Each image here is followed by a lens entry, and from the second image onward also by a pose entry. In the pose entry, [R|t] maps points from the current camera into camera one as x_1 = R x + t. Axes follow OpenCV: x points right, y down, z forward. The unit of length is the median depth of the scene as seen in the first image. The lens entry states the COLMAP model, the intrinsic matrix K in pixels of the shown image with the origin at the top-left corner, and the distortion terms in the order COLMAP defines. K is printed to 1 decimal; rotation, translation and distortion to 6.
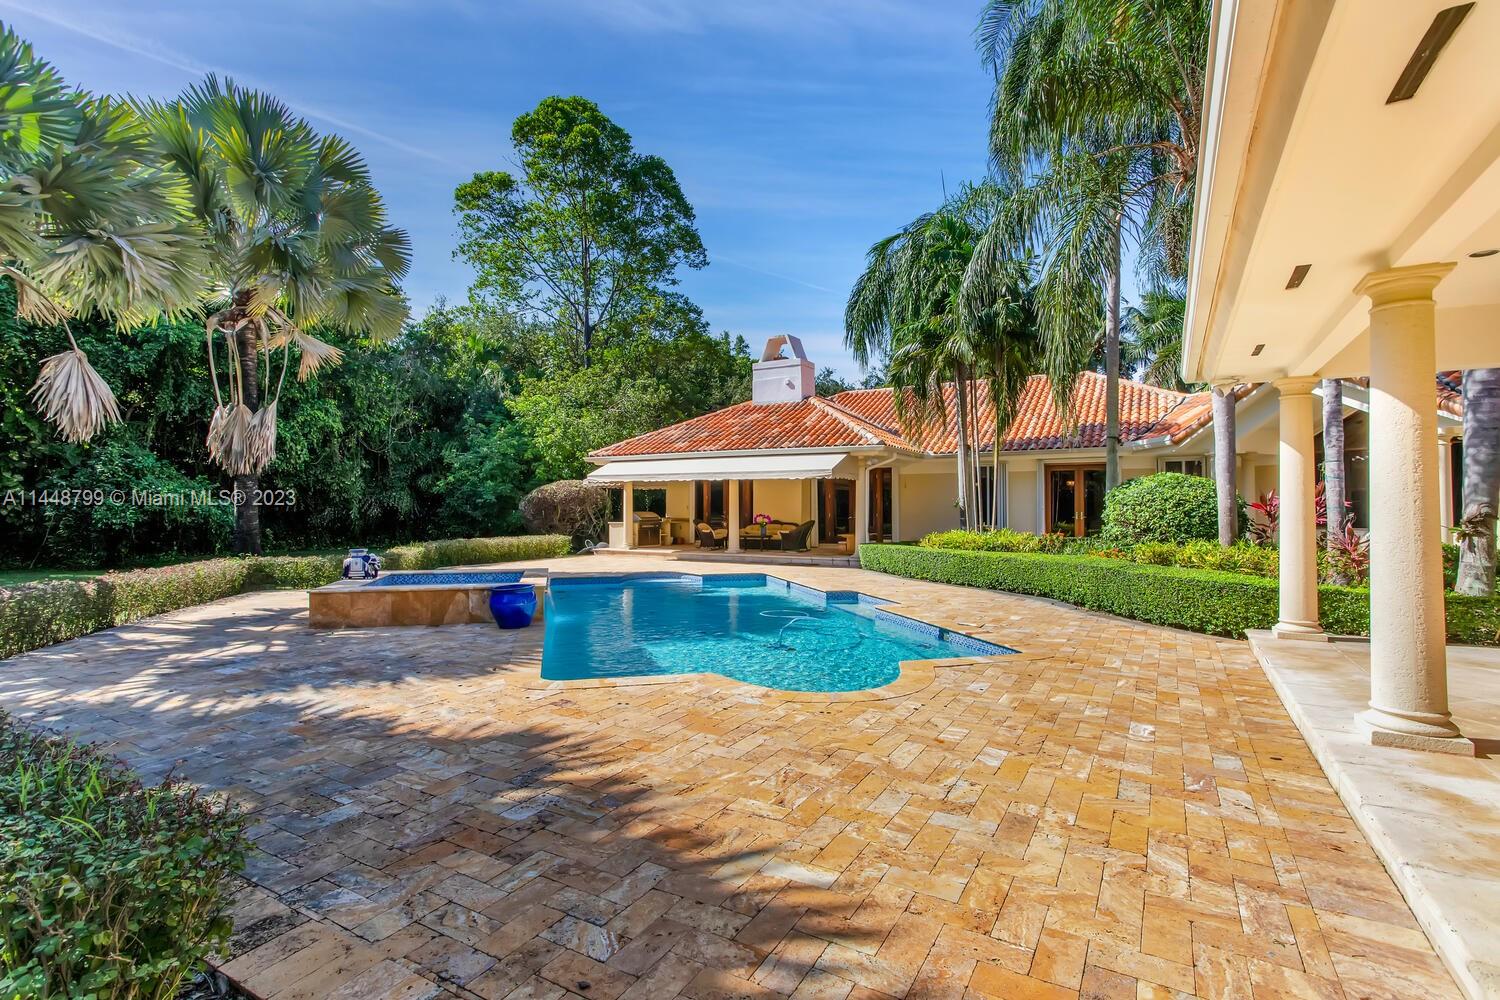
lens RADIAL K [[750.3, 0, 746.1], [0, 750.3, 503.2], [0, 0, 1]] dist [-0.020561, 0.008936]
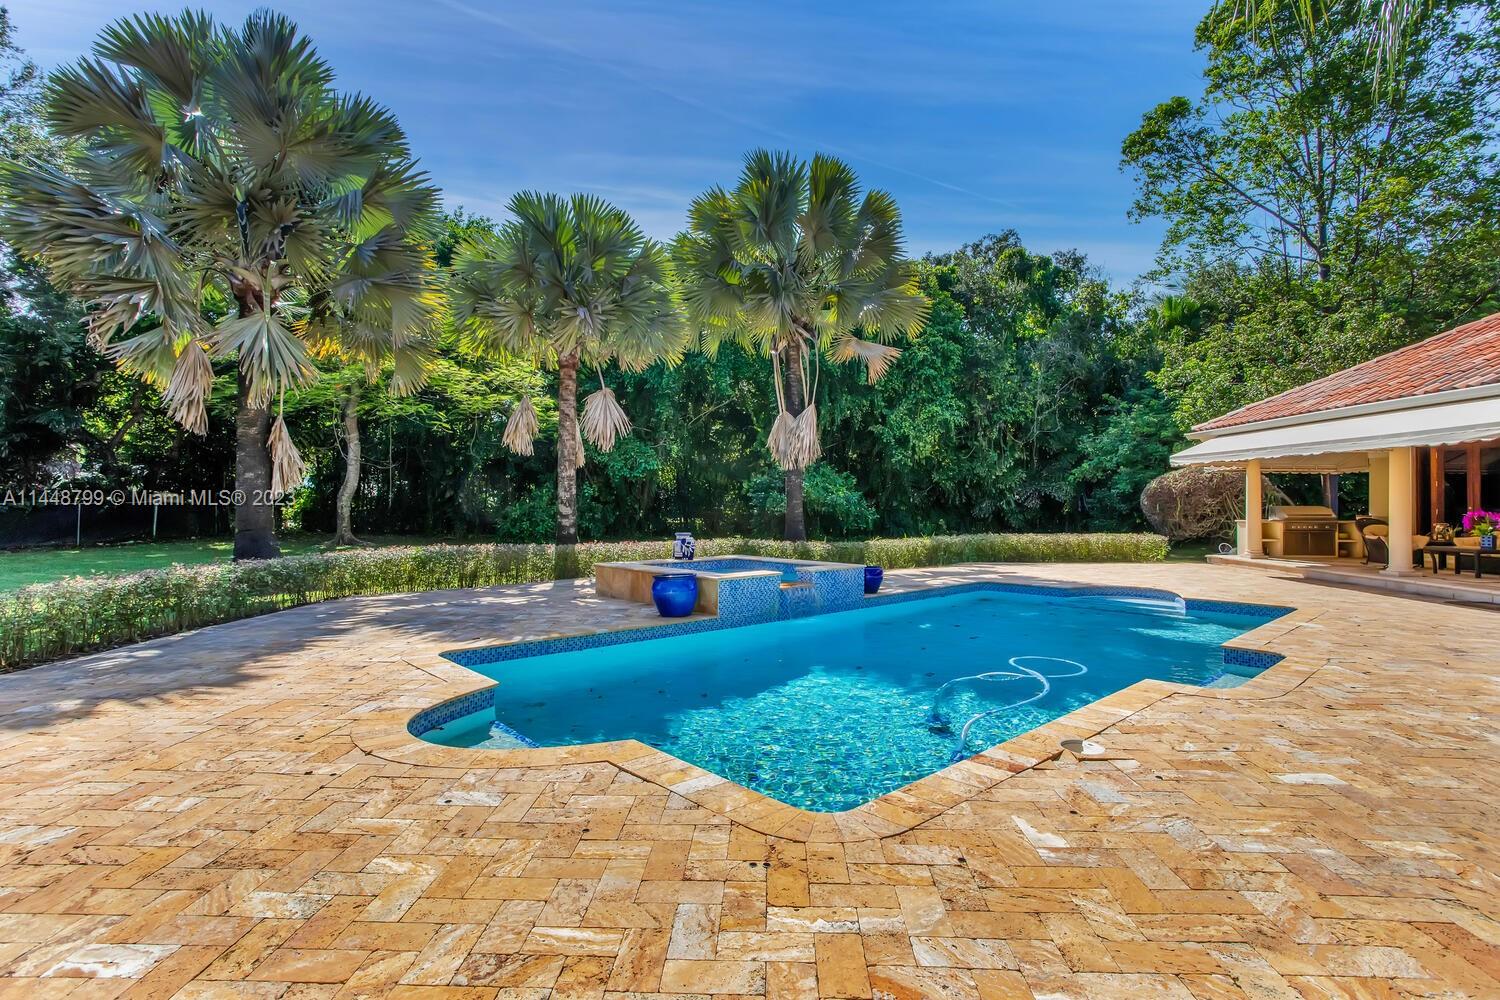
lens RADIAL K [[750.3, 0, 756.3], [0, 750.3, 498.5], [0, 0, 1]] dist [-0.020561, 0.008936]
pose [[0.453263, 0.000094, -0.891377, 0.271771], [-0.001494, 0.999999, -0.000655, 0.006105], [0.891376, 0.001629, 0.453262, 0.281059]]
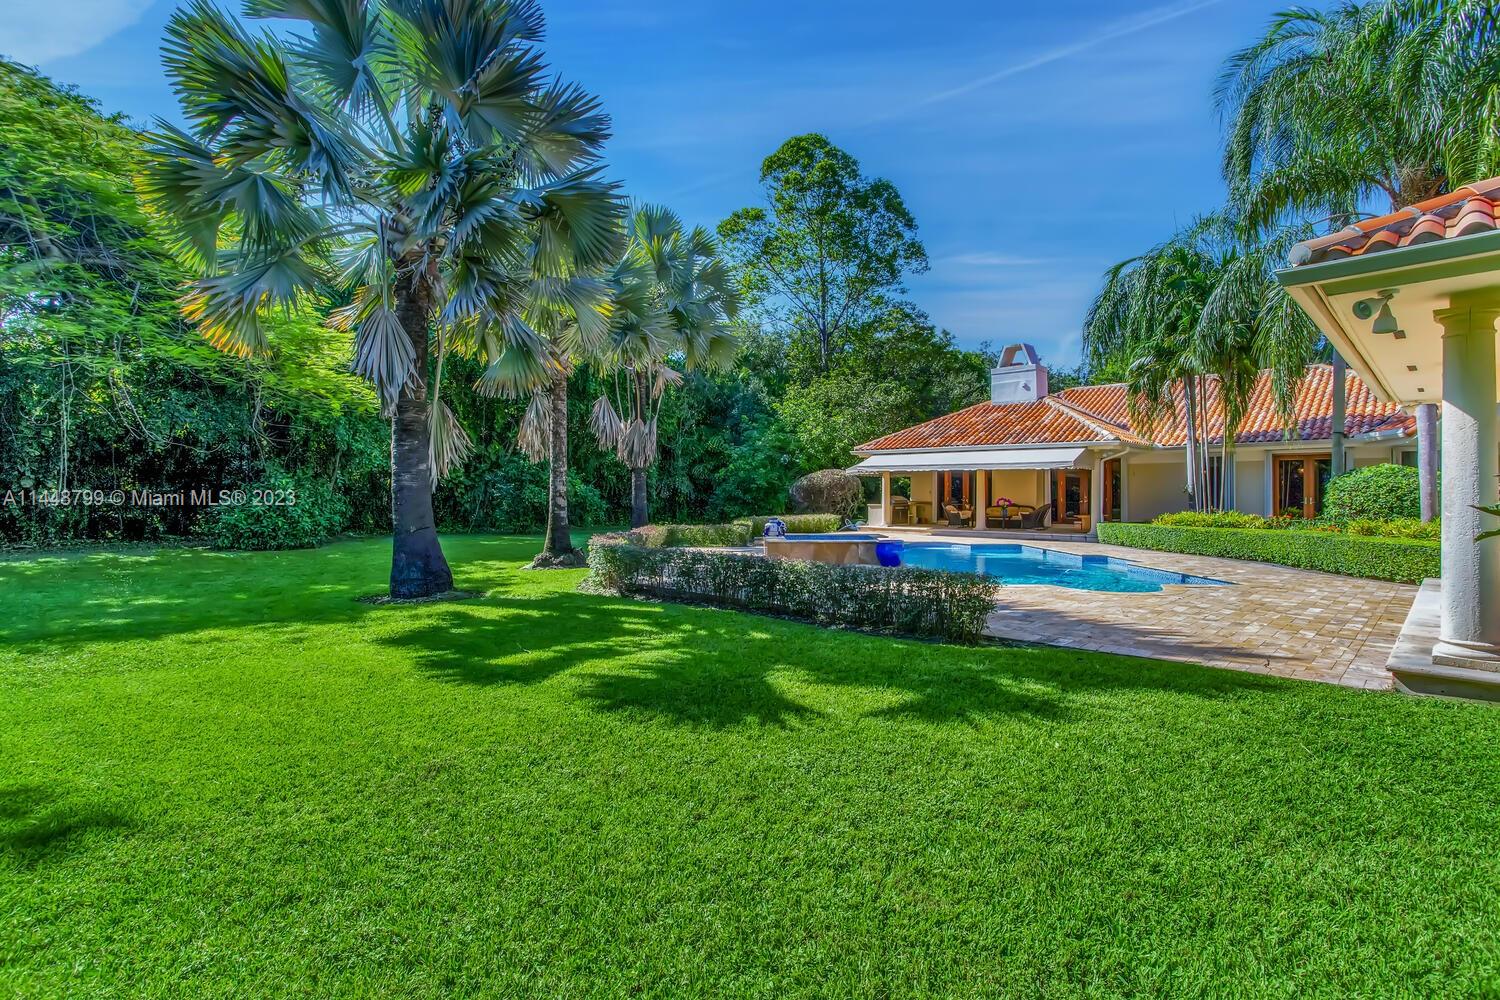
lens RADIAL K [[750.3, 0, 746.9], [0, 750.3, 490.3], [0, 0, 1]] dist [-0.020561, 0.008936]
pose [[0.970244, 0.003249, -0.242109, -0.085959], [-0.002894, 0.999994, 0.001820, 0.001265], [0.242114, -0.001065, 0.970247, -0.247502]]
